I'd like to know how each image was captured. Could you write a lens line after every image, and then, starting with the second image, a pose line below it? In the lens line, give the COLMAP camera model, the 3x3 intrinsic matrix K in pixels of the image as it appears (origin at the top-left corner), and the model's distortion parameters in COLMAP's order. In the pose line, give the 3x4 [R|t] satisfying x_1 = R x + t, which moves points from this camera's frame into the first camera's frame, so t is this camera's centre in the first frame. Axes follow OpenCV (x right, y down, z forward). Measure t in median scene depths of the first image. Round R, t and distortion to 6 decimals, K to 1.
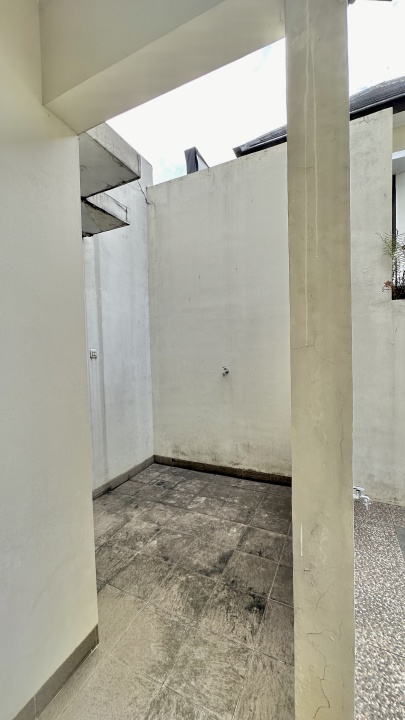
lens RADIAL K [[287.2, 0, 201.3], [0, 287.2, 360.4], [0, 0, 1]] dist [0.004916, 0.000052]
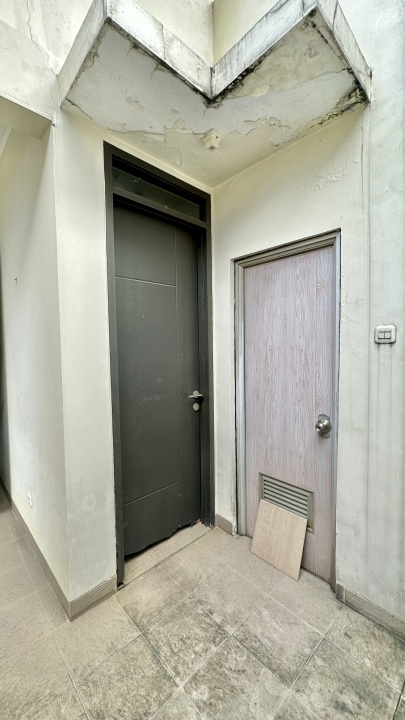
lens RADIAL K [[287.2, 0, 198.8], [0, 287.2, 359.6], [0, 0, 1]] dist [0.004916, 0.000052]
pose [[-0.349364, 0.073031, -0.934137, 0.211734], [-0.012040, 0.996526, 0.082411, -0.021275], [0.936910, 0.040039, -0.347271, 0.997337]]
